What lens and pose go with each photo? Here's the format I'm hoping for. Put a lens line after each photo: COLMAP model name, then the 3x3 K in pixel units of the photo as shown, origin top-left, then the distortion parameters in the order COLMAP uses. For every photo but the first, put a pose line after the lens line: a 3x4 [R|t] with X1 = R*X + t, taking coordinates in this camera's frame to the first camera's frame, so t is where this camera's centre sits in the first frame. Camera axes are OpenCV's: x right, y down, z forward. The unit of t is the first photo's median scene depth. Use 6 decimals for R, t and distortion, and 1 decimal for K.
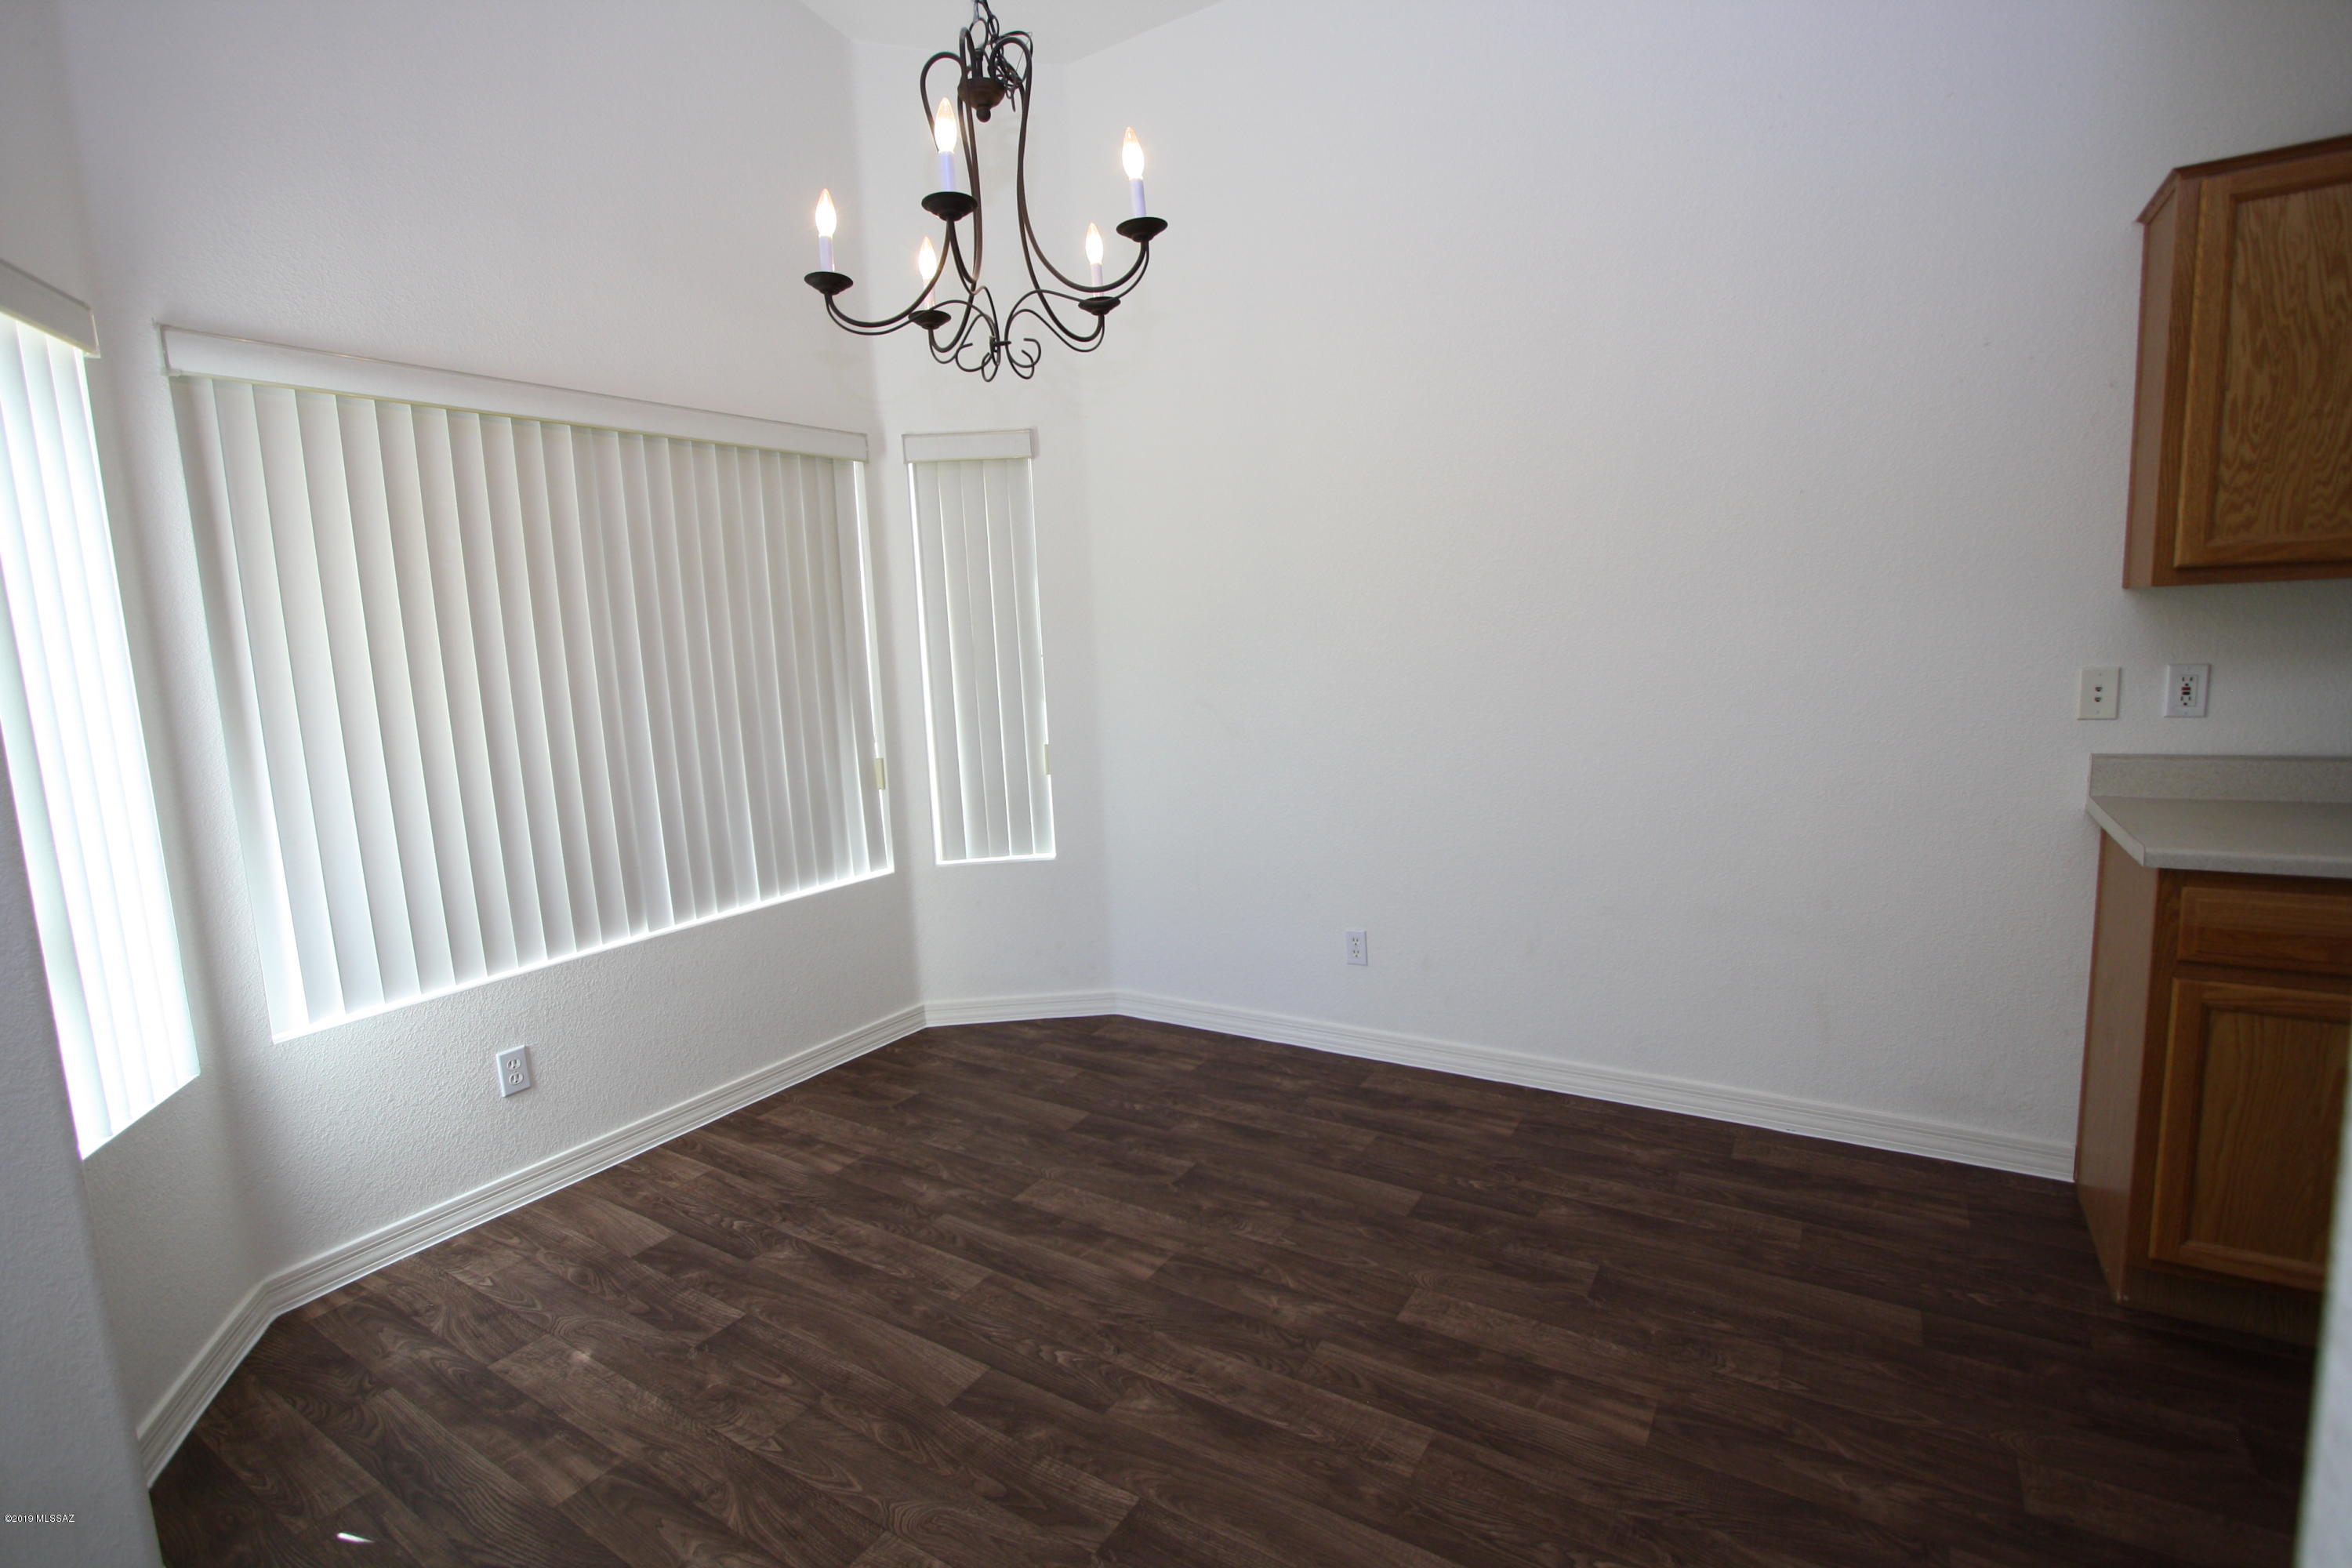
lens RADIAL K [[1100.3, 0, 1170.4], [0, 1100.3, 778.5], [0, 0, 1]] dist [-0.018067, 0.001955]
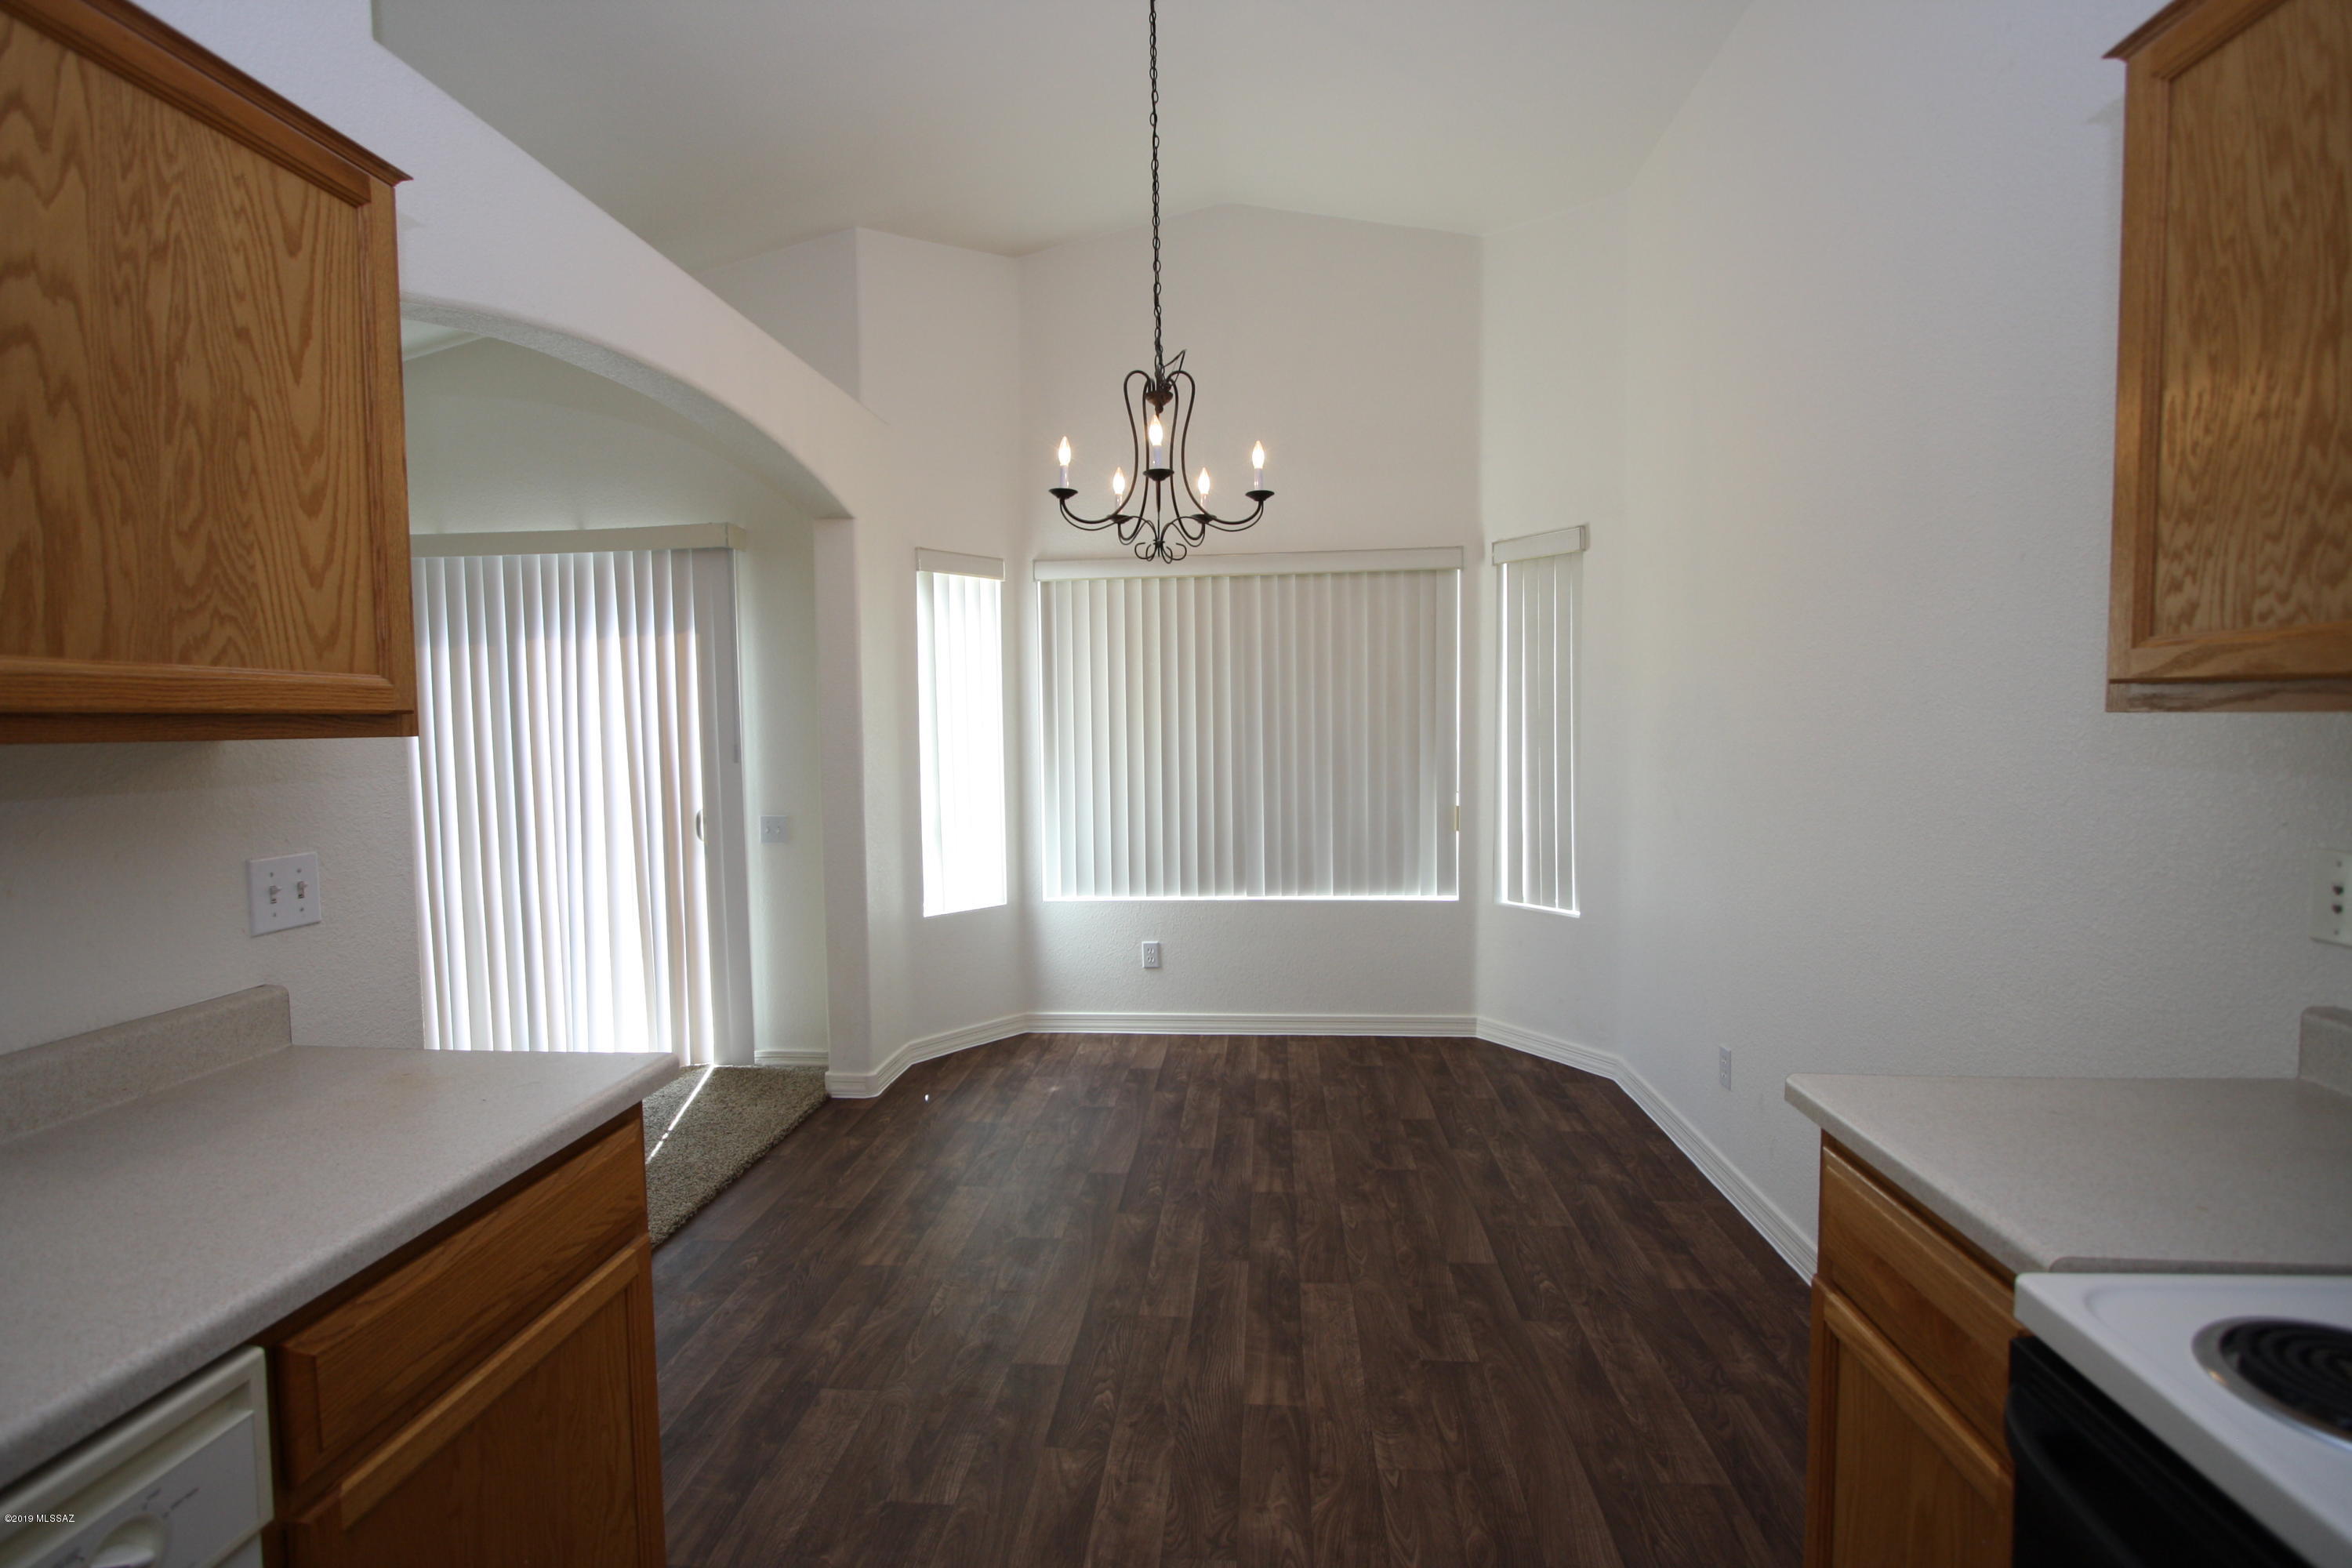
lens RADIAL K [[1100.3, 0, 1167.0], [0, 1100.3, 785.1], [0, 0, 1]] dist [-0.018067, 0.001955]
pose [[0.457102, 0.093696, -0.884465, 0.959965], [-0.120213, 0.991819, 0.042941, -0.079080], [0.881253, 0.086696, 0.464626, 0.199197]]
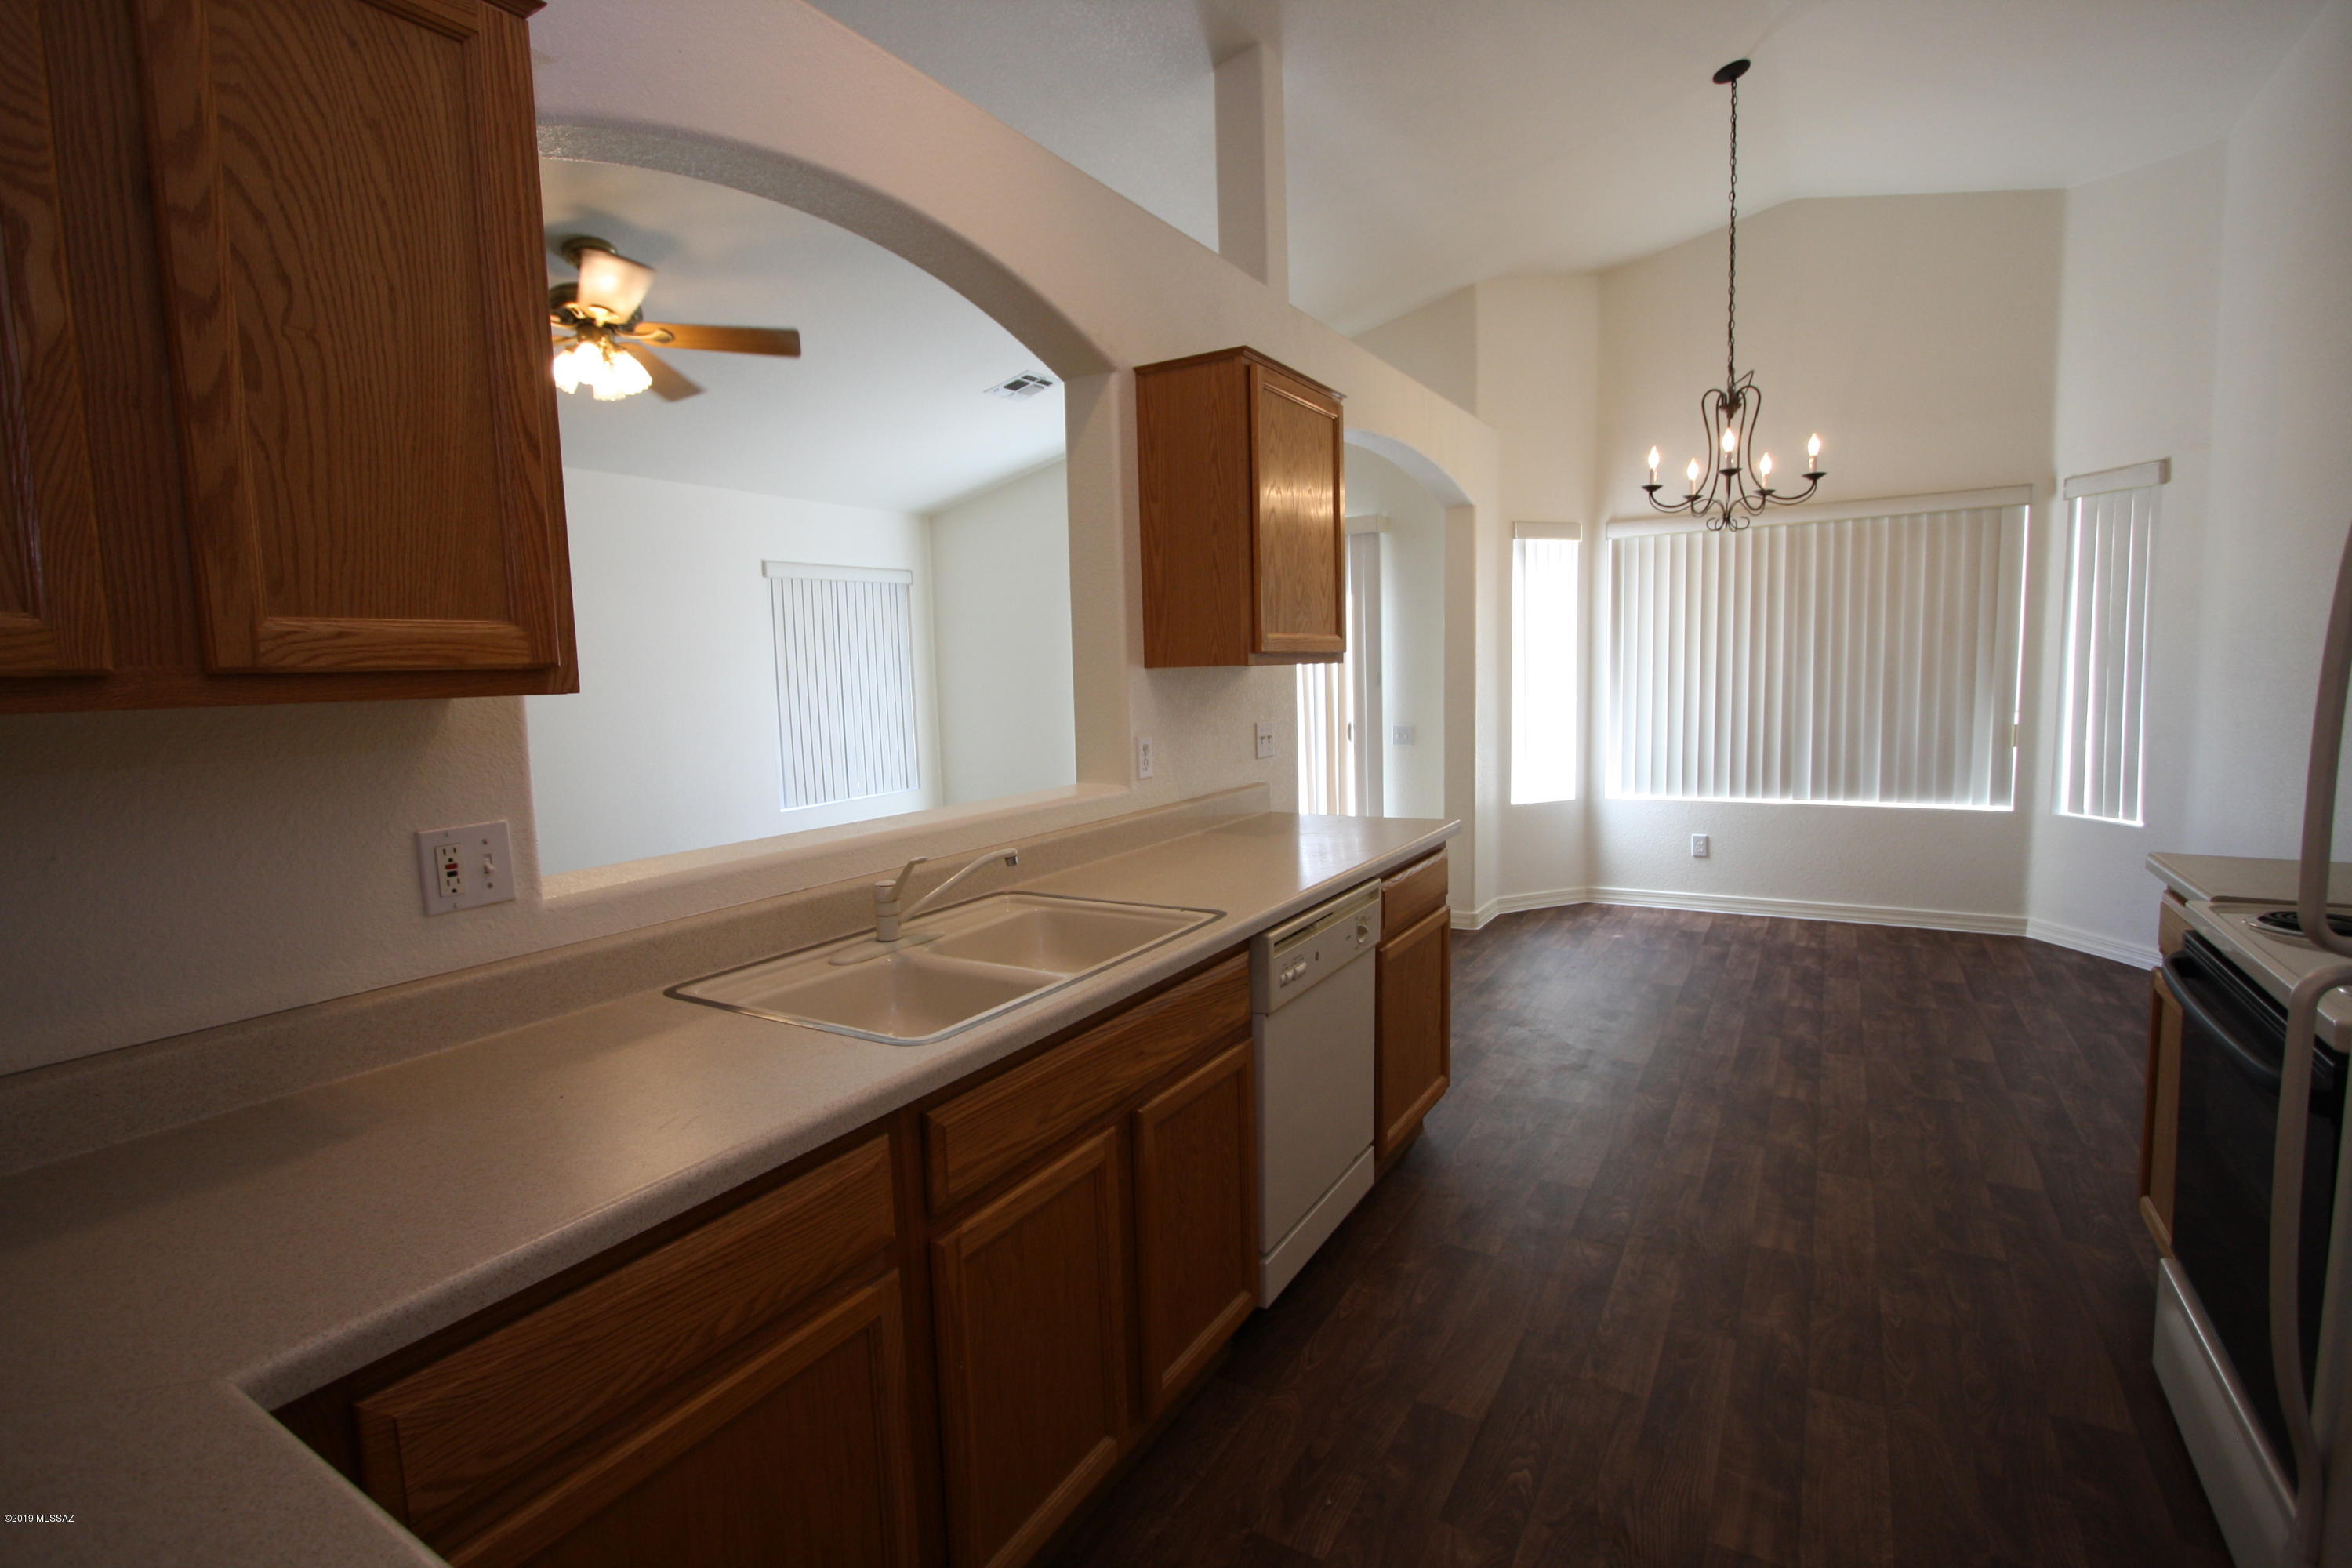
lens RADIAL K [[1100.3, 0, 1155.7], [0, 1100.3, 781.7], [0, 0, 1]] dist [-0.018067, 0.001955]
pose [[0.014857, 0.150777, -0.988456, 1.489606], [-0.096286, 0.984187, 0.148679, -0.065299], [0.995243, 0.092966, 0.029140, -0.110885]]
